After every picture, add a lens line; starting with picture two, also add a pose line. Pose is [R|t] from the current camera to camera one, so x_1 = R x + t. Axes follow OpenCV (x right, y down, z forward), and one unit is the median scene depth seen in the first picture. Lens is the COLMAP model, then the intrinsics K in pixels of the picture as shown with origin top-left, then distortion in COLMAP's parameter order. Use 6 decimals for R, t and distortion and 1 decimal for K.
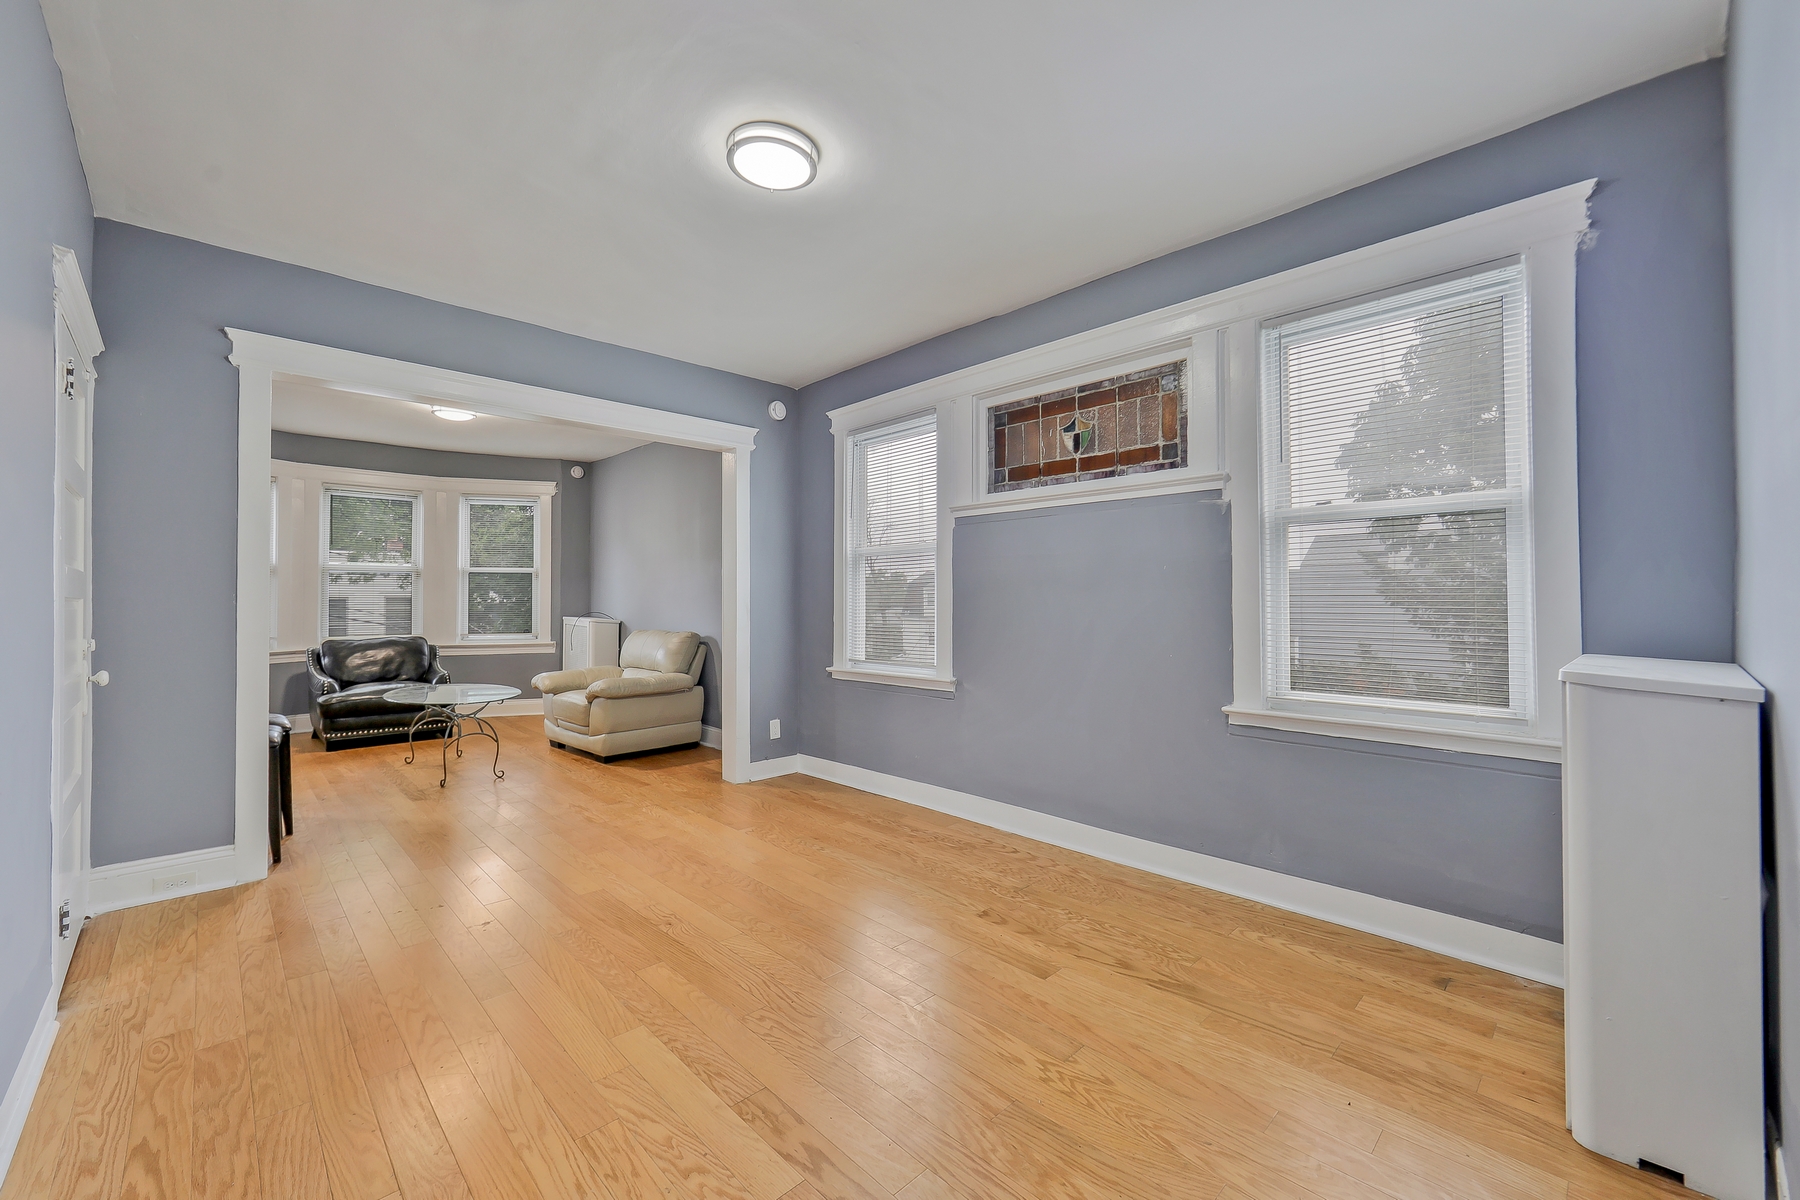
lens RADIAL K [[713.3, 0, 889.7], [0, 713.3, 590.7], [0, 0, 1]] dist [0.003830, 0.000685]
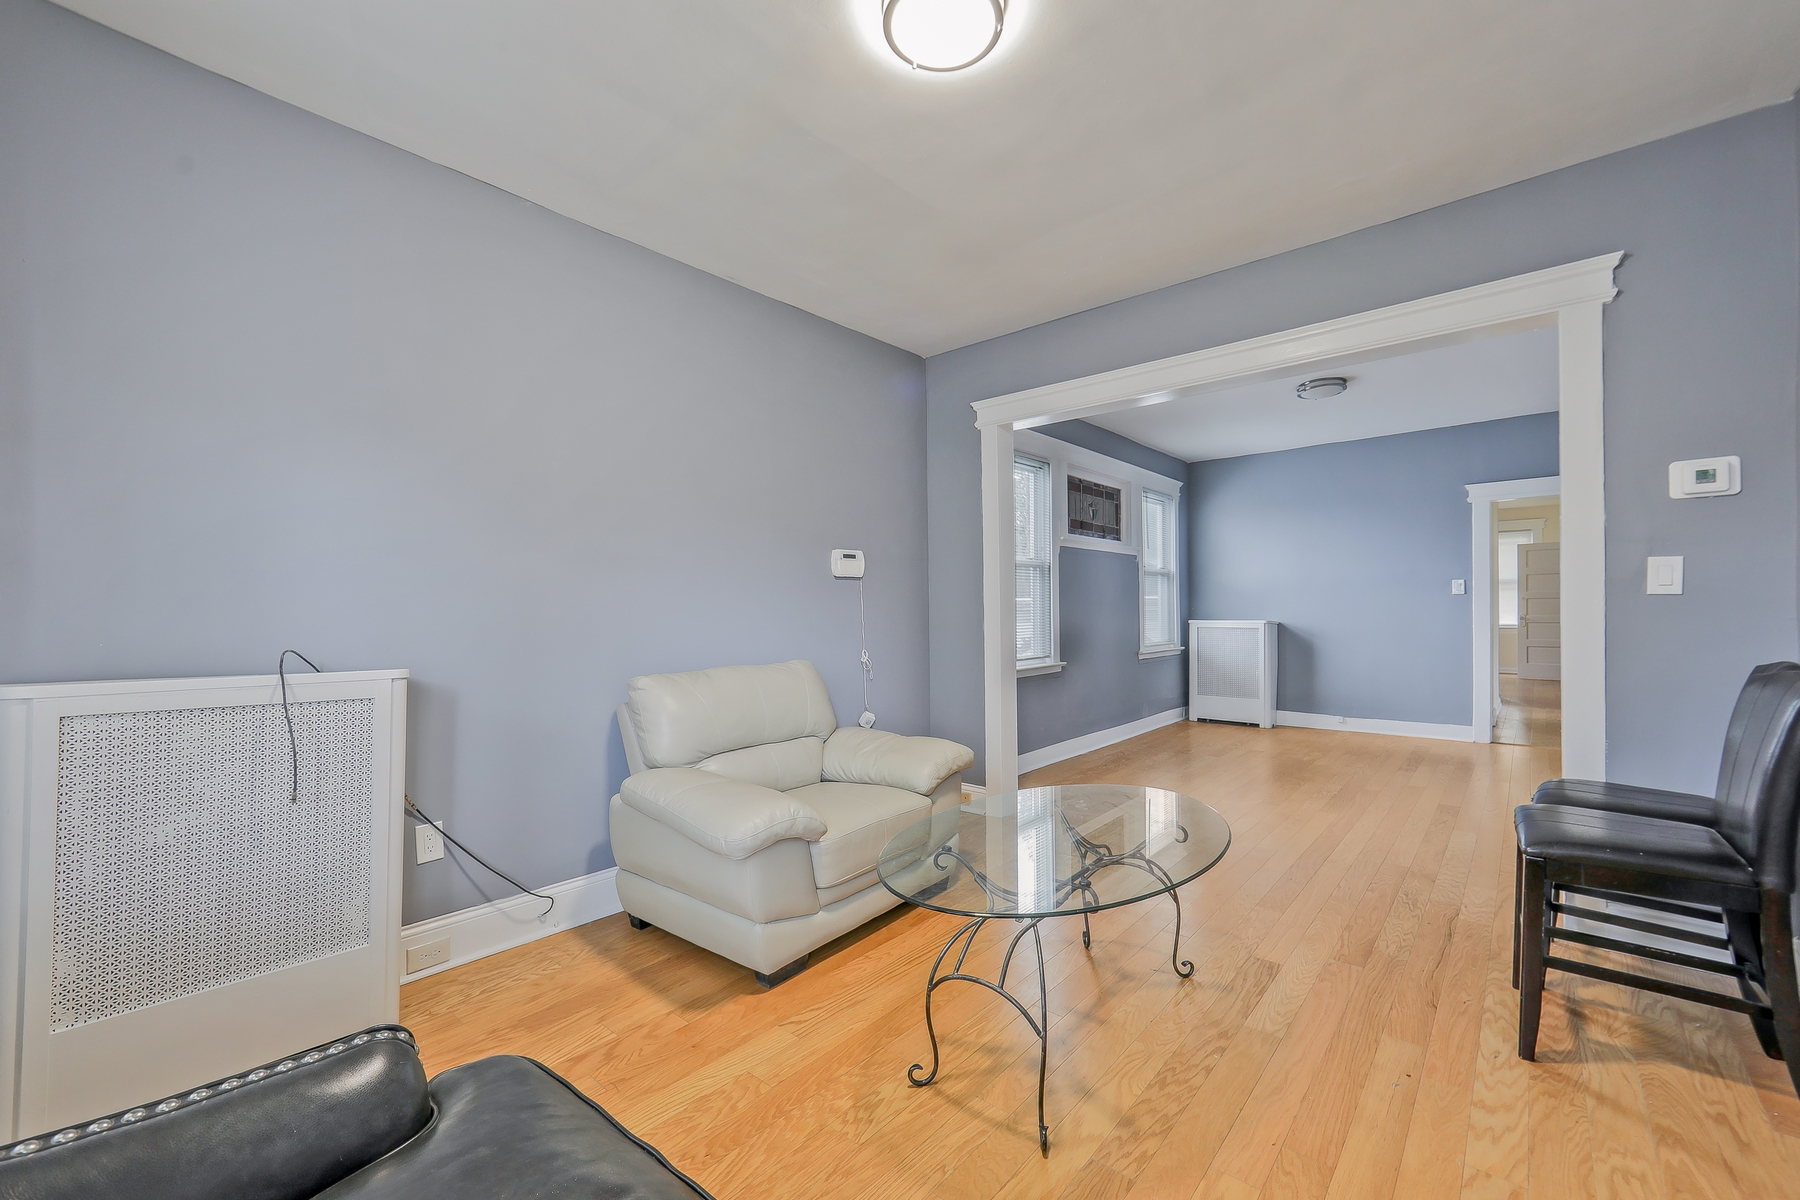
lens RADIAL K [[751.2, 0, 886.1], [0, 751.2, 608.2], [0, 0, 1]] dist [-0.000216, -0.000010]
pose [[-0.099606, 0.003459, 0.995021, -1.244122], [-0.006753, 0.999969, -0.004152, 0.027080], [-0.995004, -0.007133, -0.099580, 1.424316]]
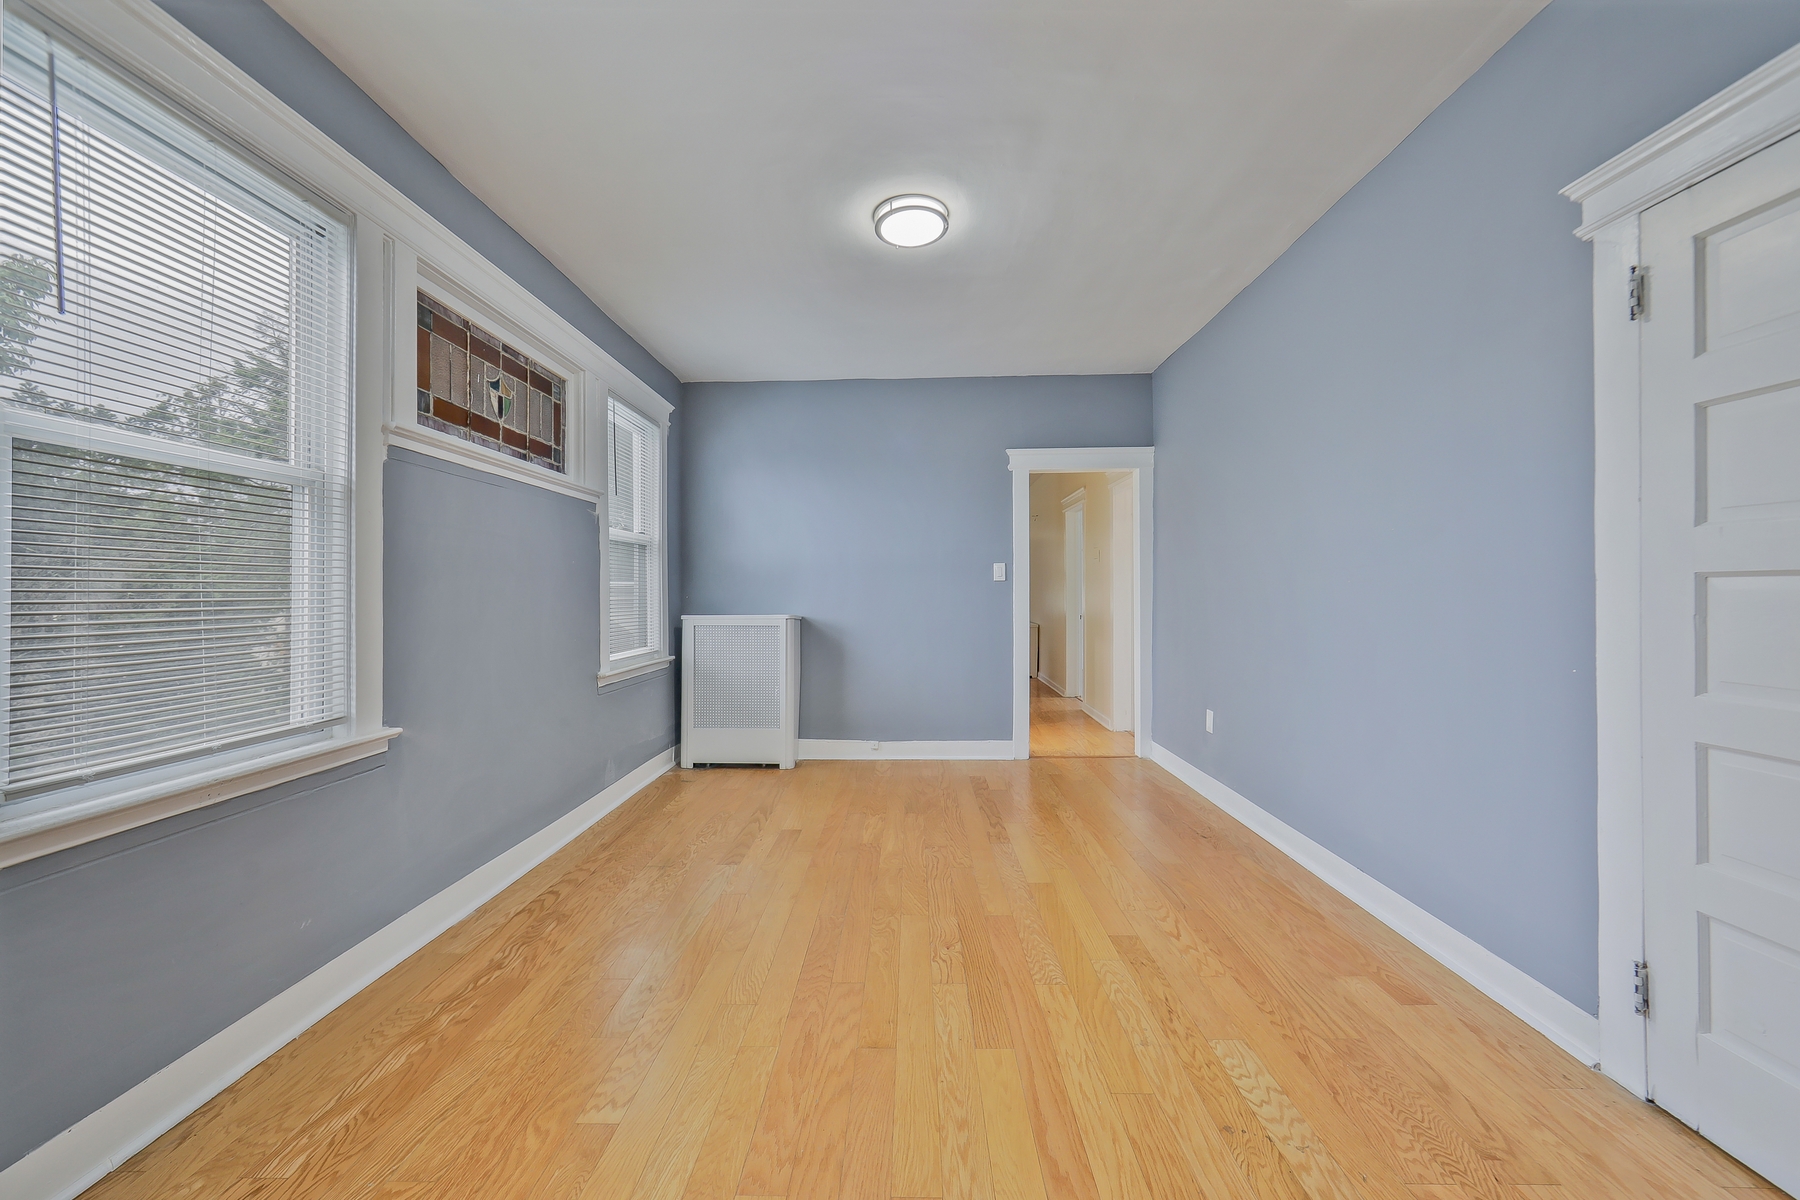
lens RADIAL K [[713.3, 0, 889.7], [0, 713.3, 590.7], [0, 0, 1]] dist [0.003830, 0.000685]
pose [[-0.701307, 0.009213, 0.712800, -0.580711], [-0.004433, 0.999841, -0.017285, 0.022444], [-0.712846, -0.015281, -0.701154, 1.090680]]
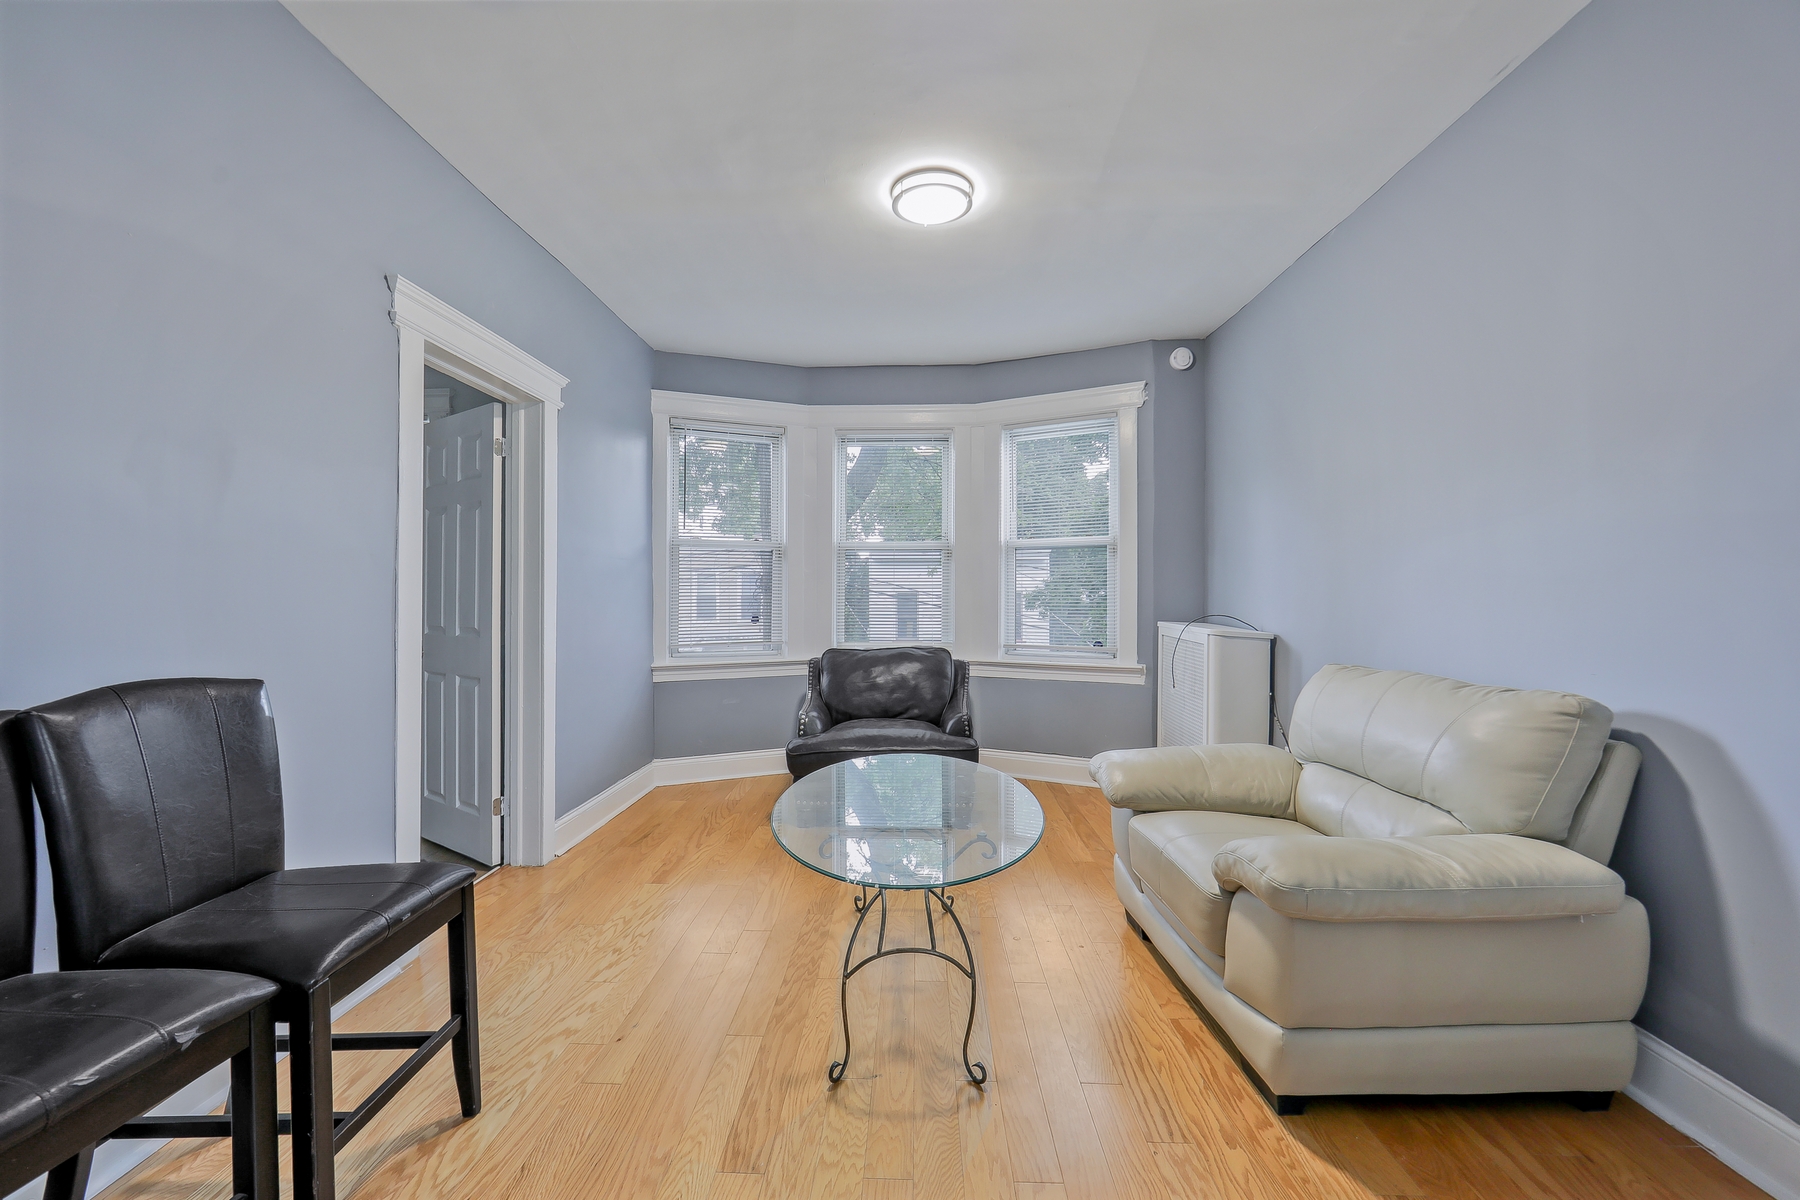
lens RADIAL K [[713.3, 0, 889.7], [0, 713.3, 590.7], [0, 0, 1]] dist [0.003830, 0.000685]
pose [[0.697783, -0.004117, -0.716298, -0.391404], [0.010616, 0.999933, 0.004594, 0.015417], [0.716231, -0.010809, 0.697780, 0.882691]]
